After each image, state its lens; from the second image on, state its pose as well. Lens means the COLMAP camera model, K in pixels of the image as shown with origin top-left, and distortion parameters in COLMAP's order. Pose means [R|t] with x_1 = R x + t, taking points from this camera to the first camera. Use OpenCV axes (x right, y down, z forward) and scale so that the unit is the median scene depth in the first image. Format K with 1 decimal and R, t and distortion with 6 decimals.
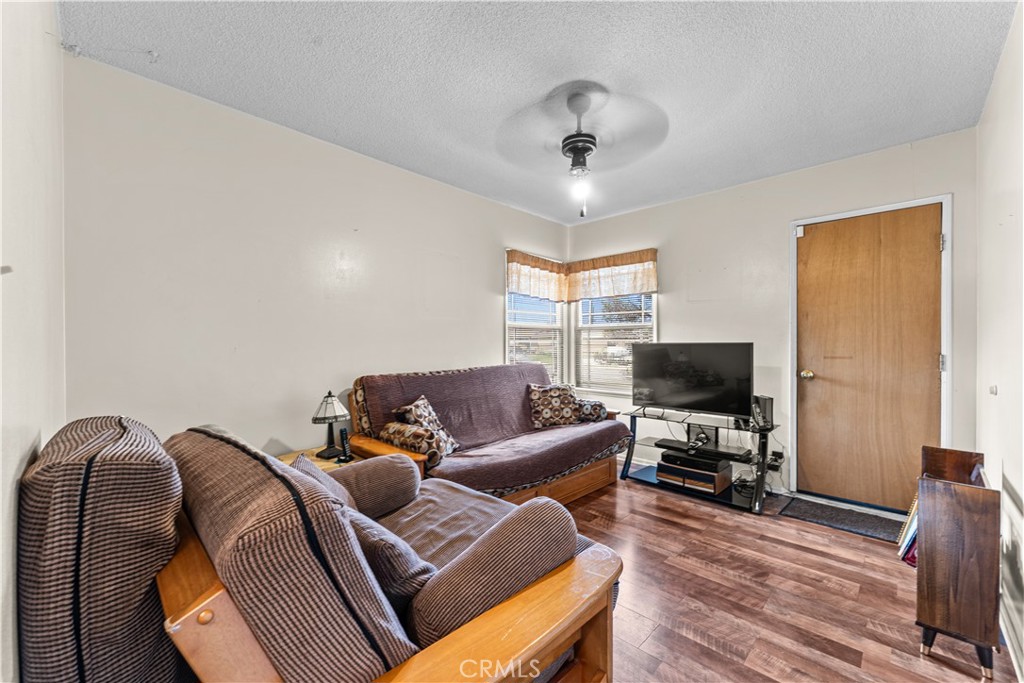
lens RADIAL K [[415.6, 0, 511.5], [0, 415.6, 345.5], [0, 0, 1]] dist [0.009710, -0.000008]
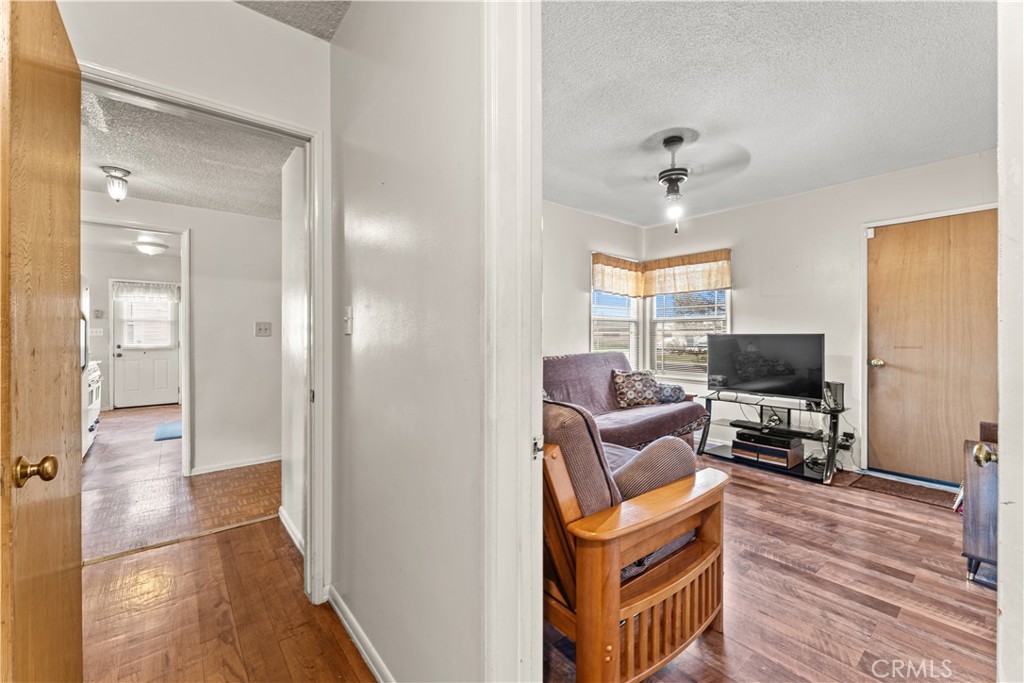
lens RADIAL K [[414.4, 0, 513.8], [0, 414.4, 336.1], [0, 0, 1]] dist [0.009529, 0.000058]
pose [[0.993011, 0.001688, -0.118011, -0.118078], [-0.001844, 0.999998, -0.001212, 0.002610], [0.118008, 0.001422, 0.993012, -0.211652]]
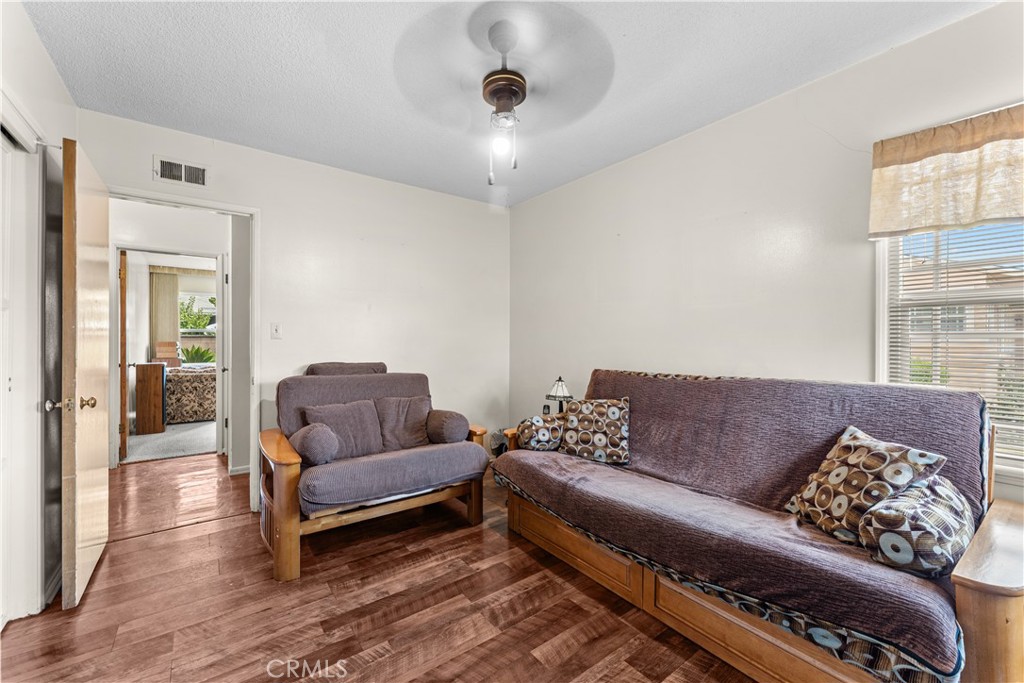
lens RADIAL K [[412.8, 0, 510.7], [0, 412.8, 335.3], [0, 0, 1]] dist [-0.000427, 0.000218]
pose [[-0.165816, -0.005468, -0.986142, 0.690050], [-0.002213, 0.999984, -0.005172, -0.009426], [0.986154, 0.001324, -0.165825, 0.851424]]
